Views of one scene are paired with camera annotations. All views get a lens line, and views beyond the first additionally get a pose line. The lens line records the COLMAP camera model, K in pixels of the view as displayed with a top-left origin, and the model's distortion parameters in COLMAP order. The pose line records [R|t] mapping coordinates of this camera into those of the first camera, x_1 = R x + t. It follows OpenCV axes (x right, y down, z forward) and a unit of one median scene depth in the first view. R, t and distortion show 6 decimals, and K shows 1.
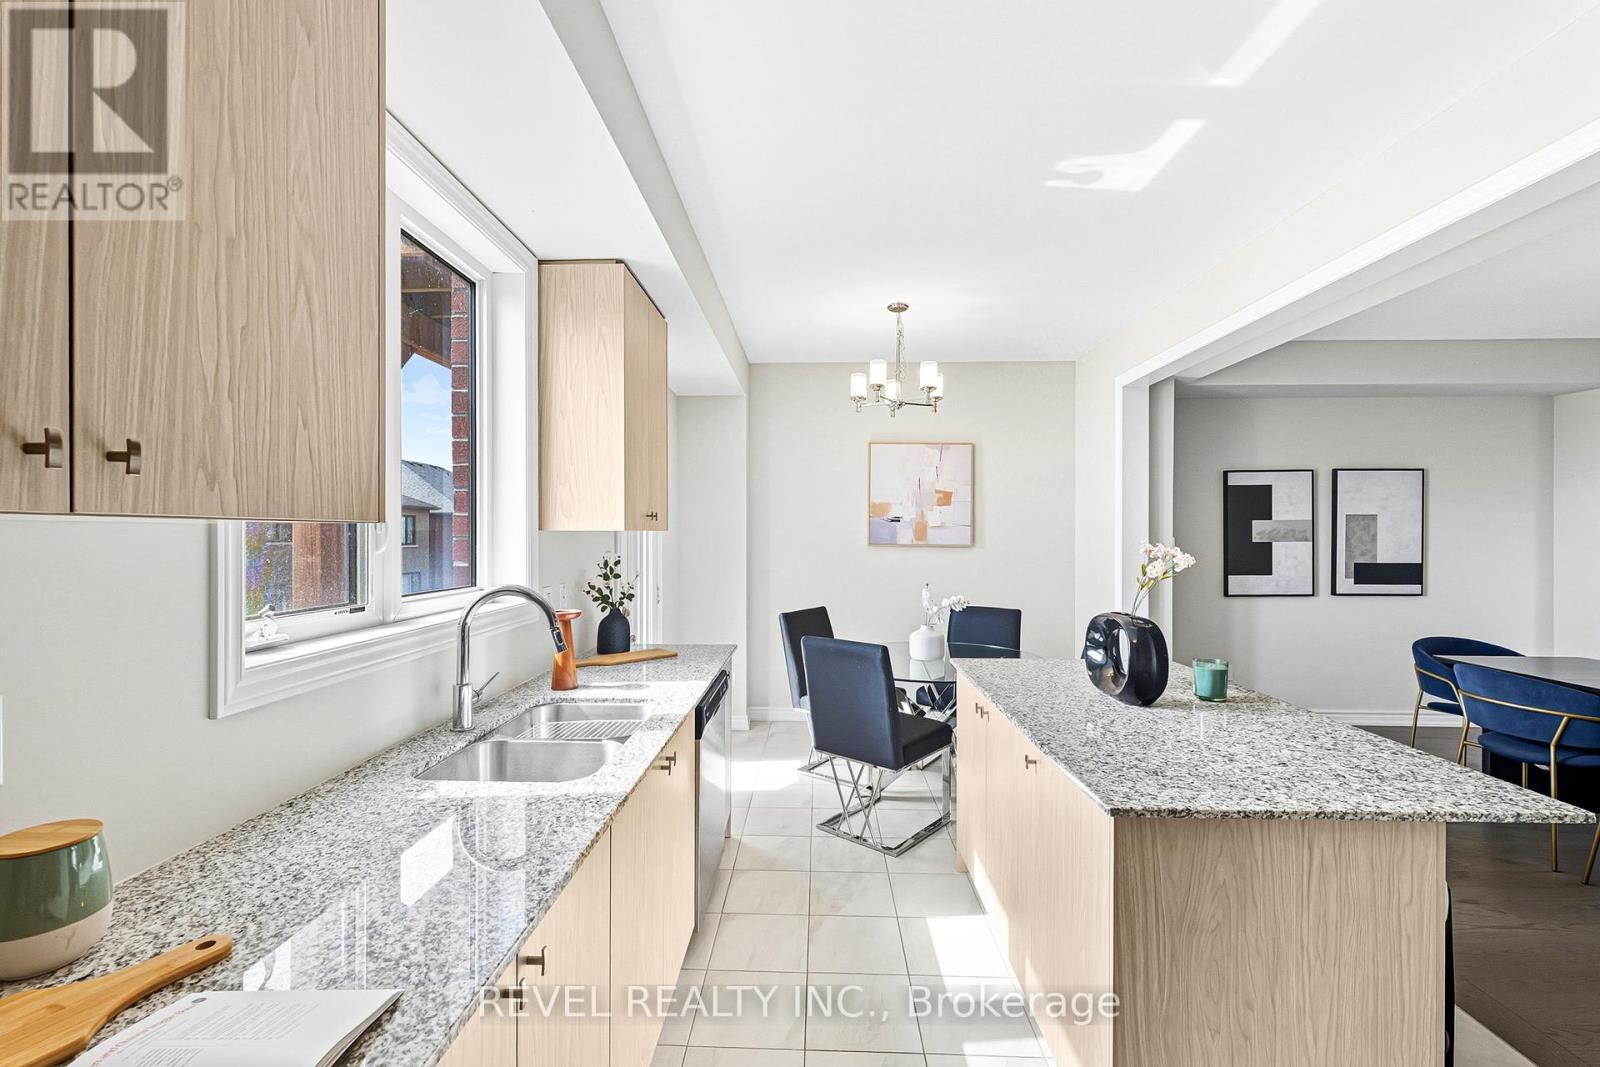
lens RADIAL K [[665.7, 0, 793.0], [0, 665.7, 534.8], [0, 0, 1]] dist [-0.002492, 0.000137]
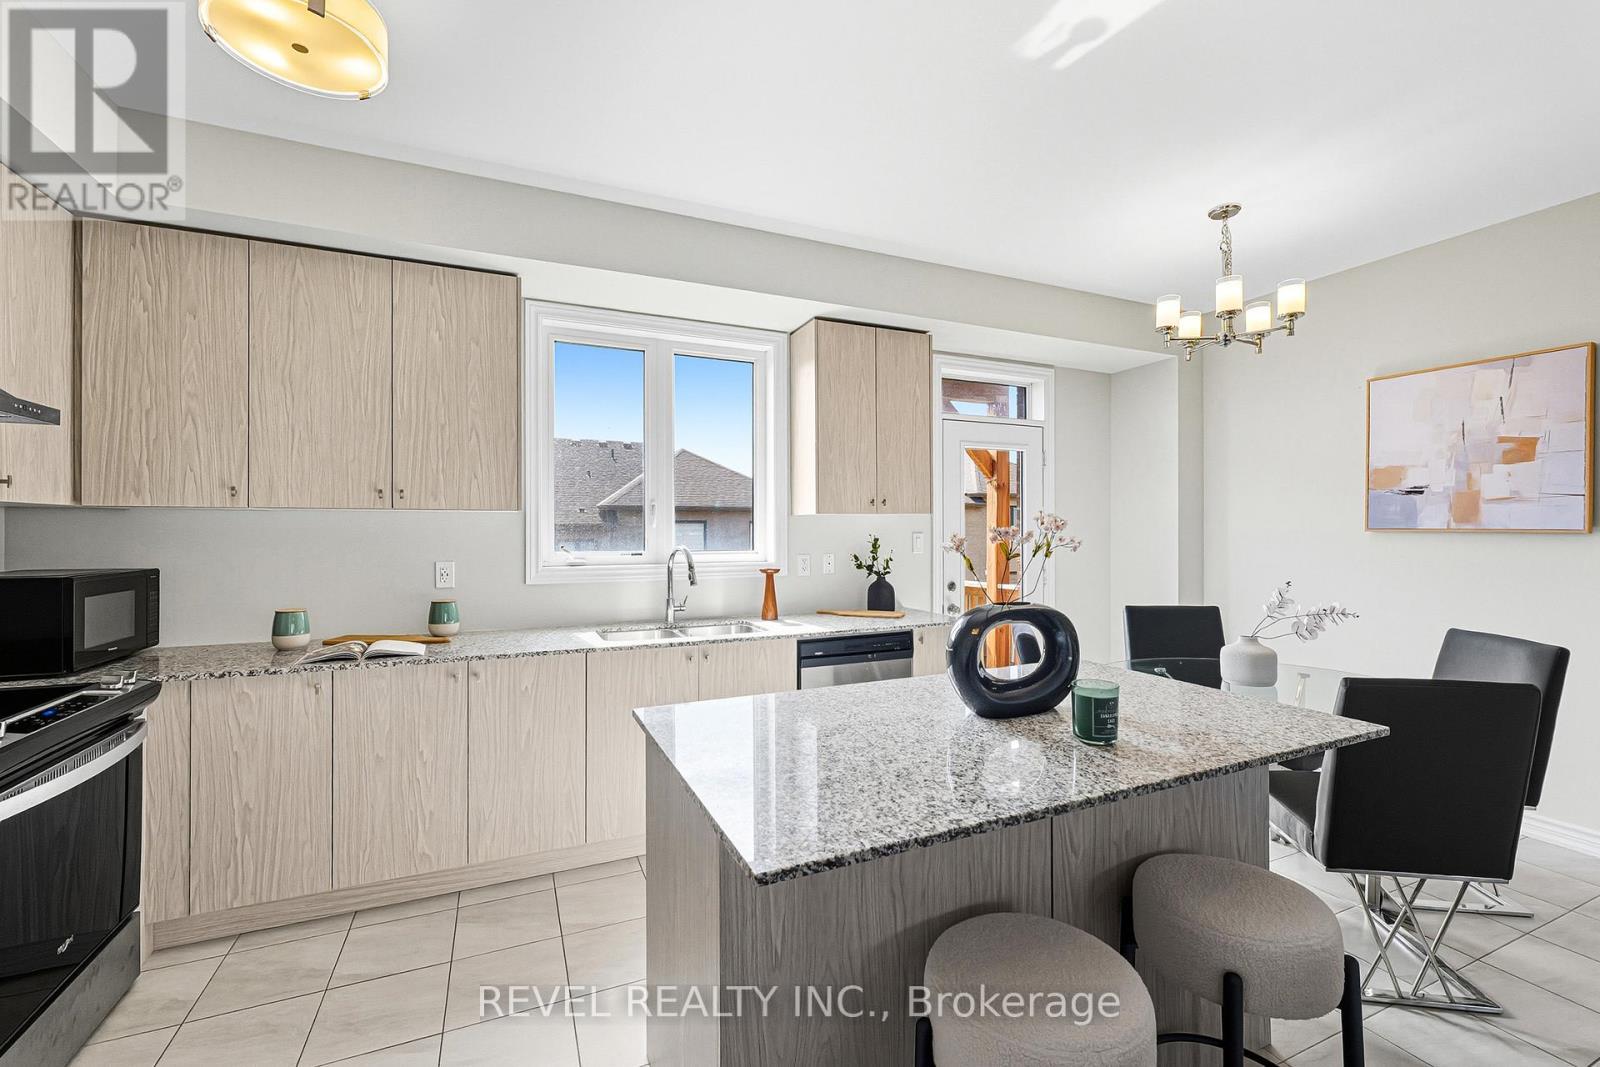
lens RADIAL K [[665.7, 0, 797.7], [0, 665.7, 527.4], [0, 0, 1]] dist [-0.002492, 0.000137]
pose [[0.440453, -0.006074, -0.897755, 0.478671], [0.001701, 0.999981, -0.005931, 0.015553], [0.897774, 0.001085, 0.440455, 0.182278]]
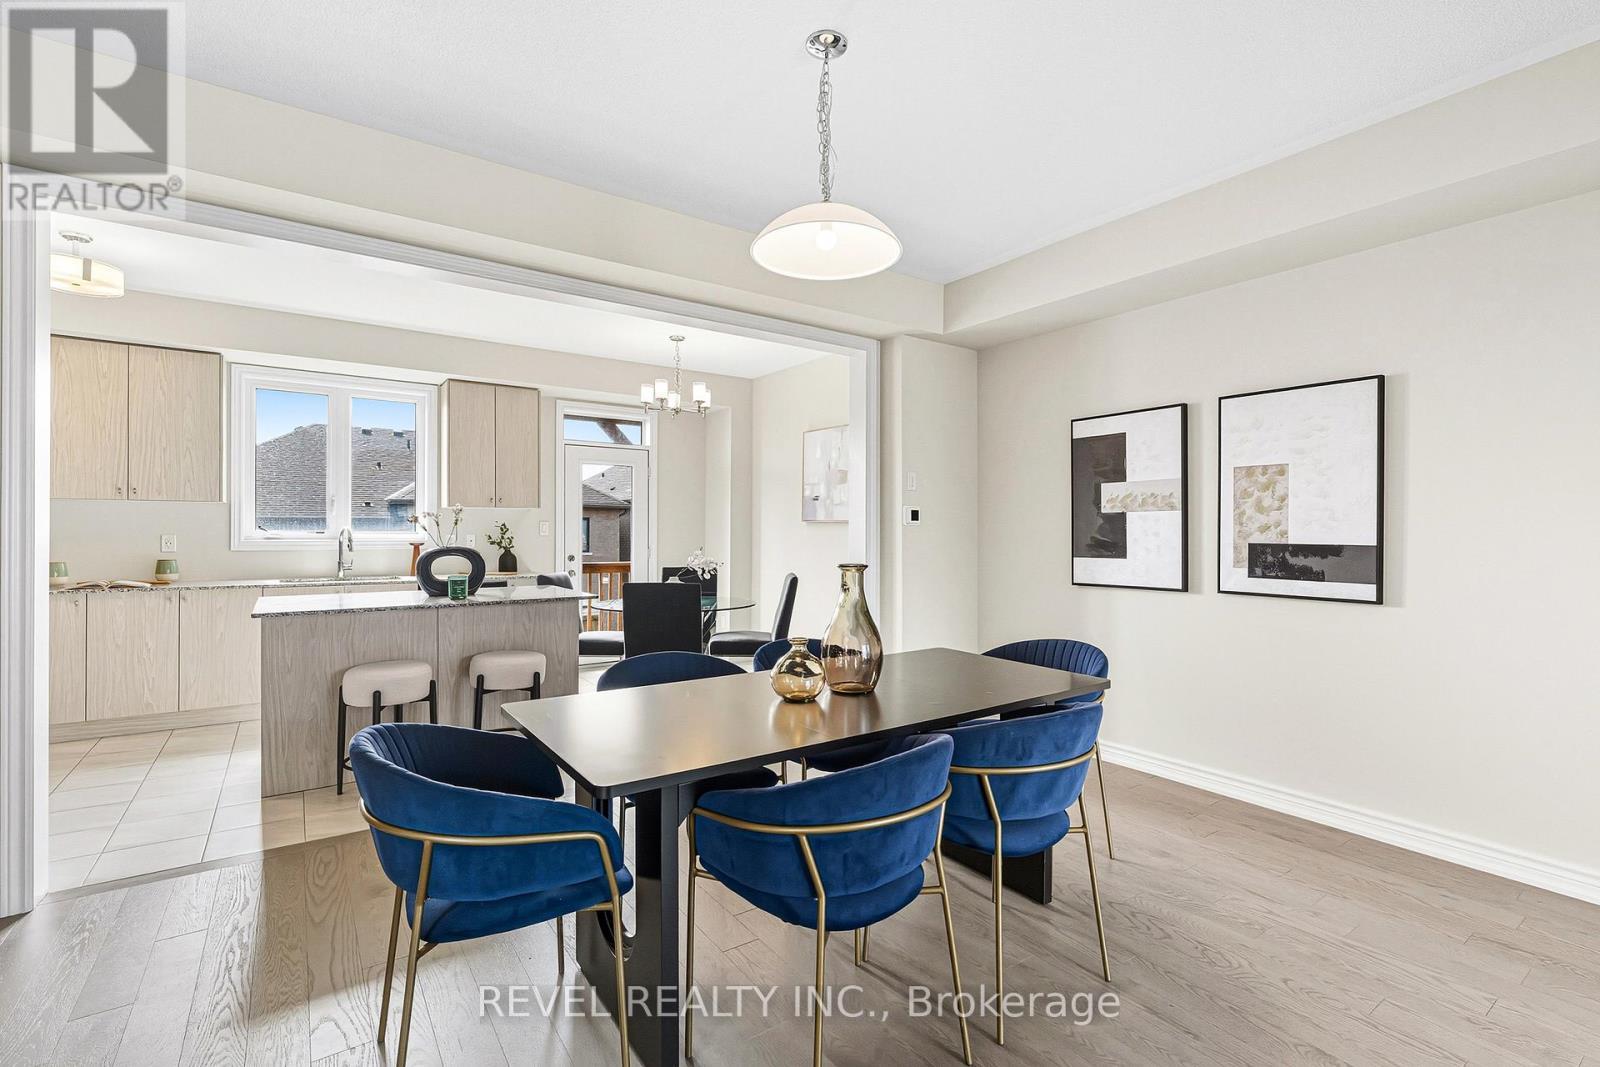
lens RADIAL K [[722.7, 0, 802.9], [0, 722.7, 531.6], [0, 0, 1]] dist [-0.001795, -0.000880]
pose [[0.609395, 0.002692, -0.792862, 1.126086], [-0.005387, 0.999985, -0.000746, 0.034261], [0.792848, 0.004725, 0.609401, 0.249103]]
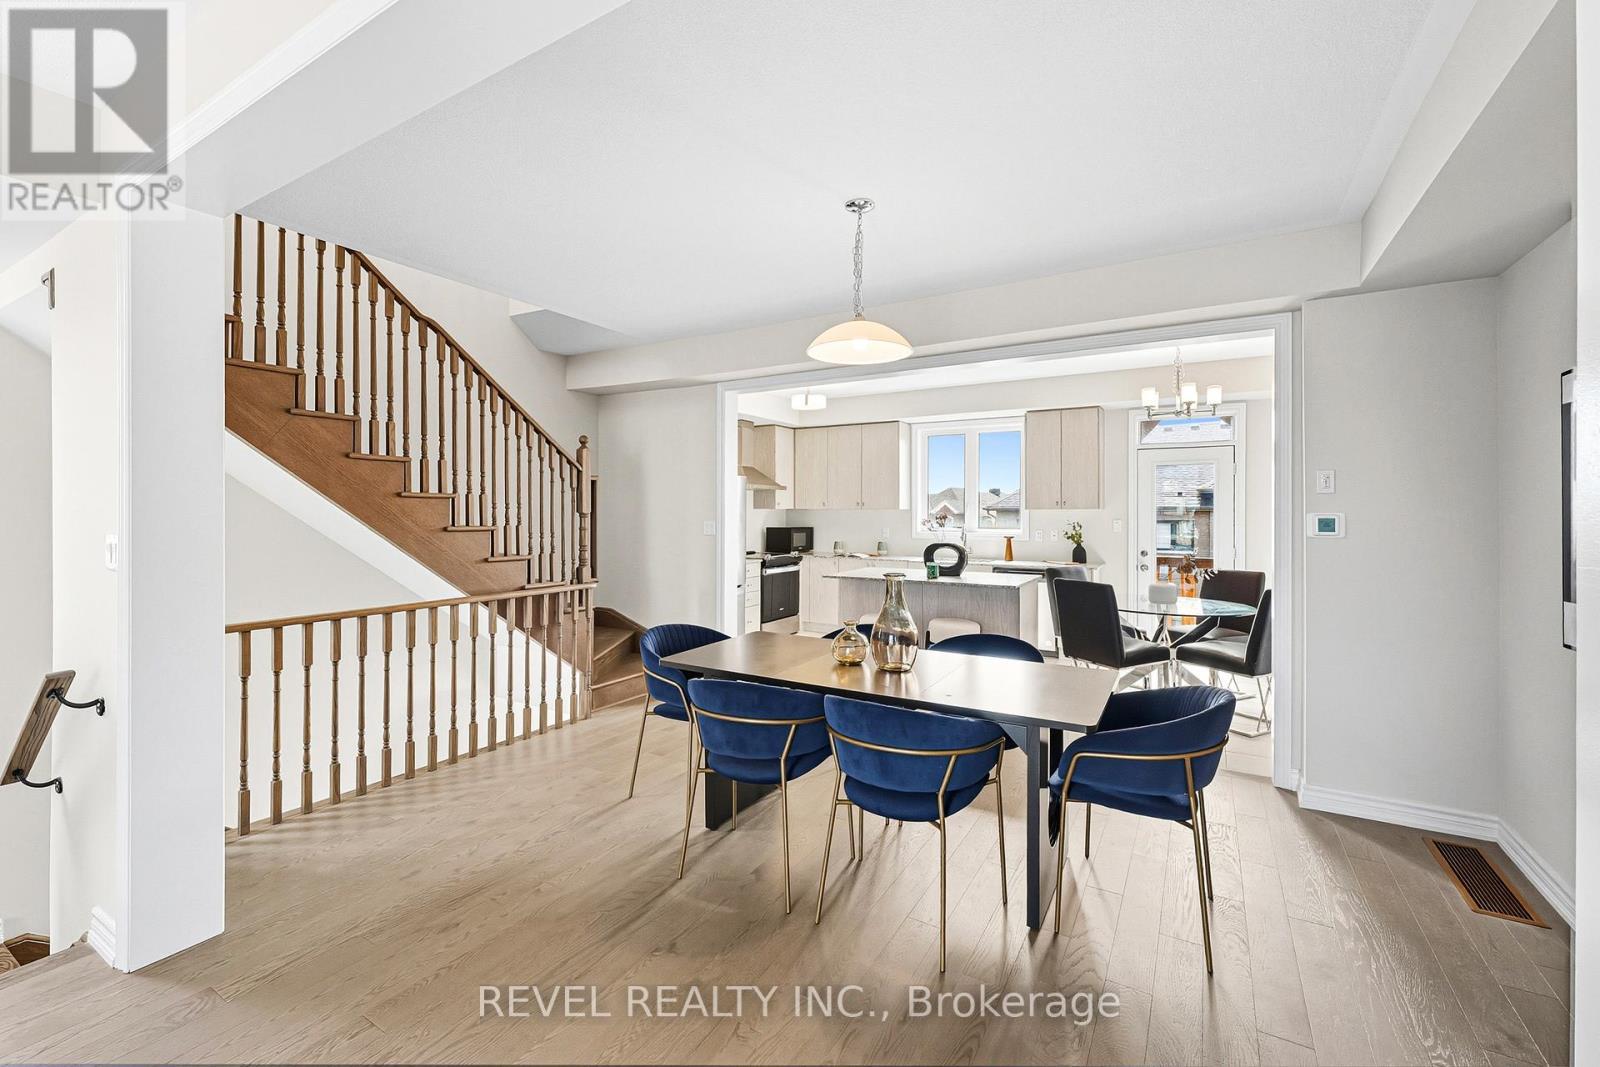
lens RADIAL K [[665.7, 0, 798.4], [0, 665.7, 508.9], [0, 0, 1]] dist [-0.002492, 0.000137]
pose [[-0.484979, -0.004581, -0.874514, 1.315480], [-0.004634, 0.999986, -0.002669, 0.001730], [0.874513, 0.002758, -0.484994, 0.760002]]
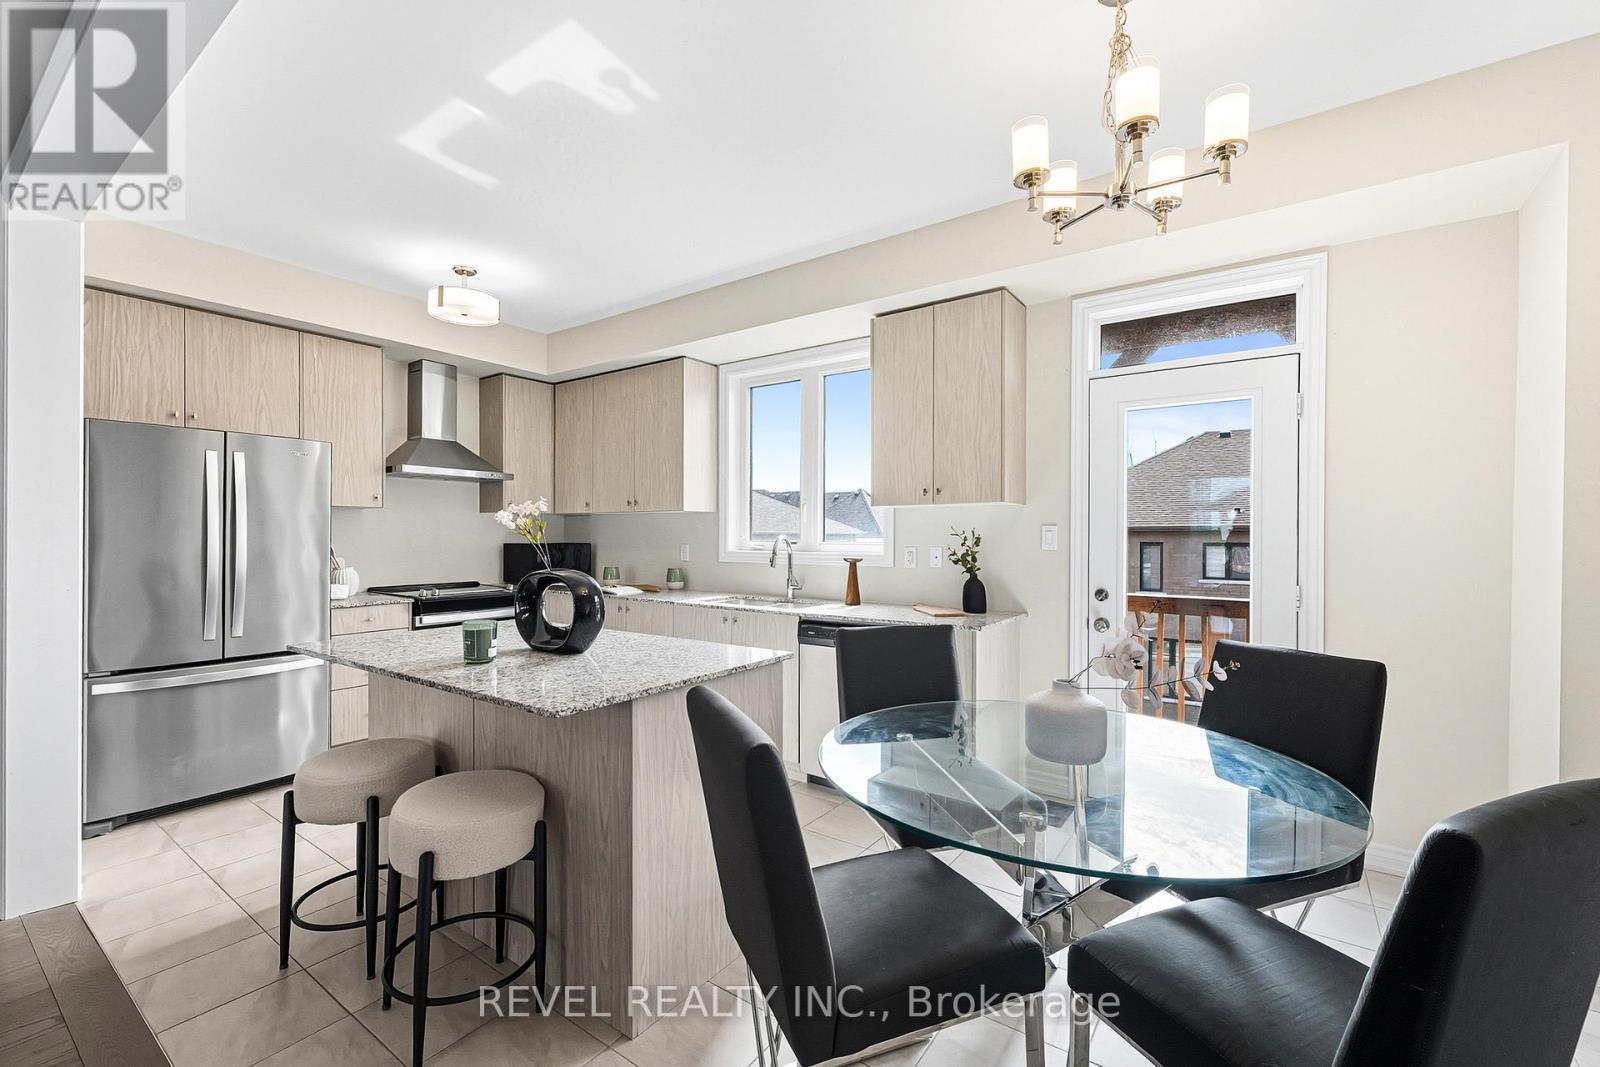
lens RADIAL K [[665.7, 0, 801.2], [0, 665.7, 535.0], [0, 0, 1]] dist [-0.002492, 0.000137]
pose [[-0.546784, -0.001225, -0.837273, 0.508627], [-0.004165, 0.999991, 0.001257, 0.027407], [0.837263, 0.004174, -0.546784, 0.826665]]
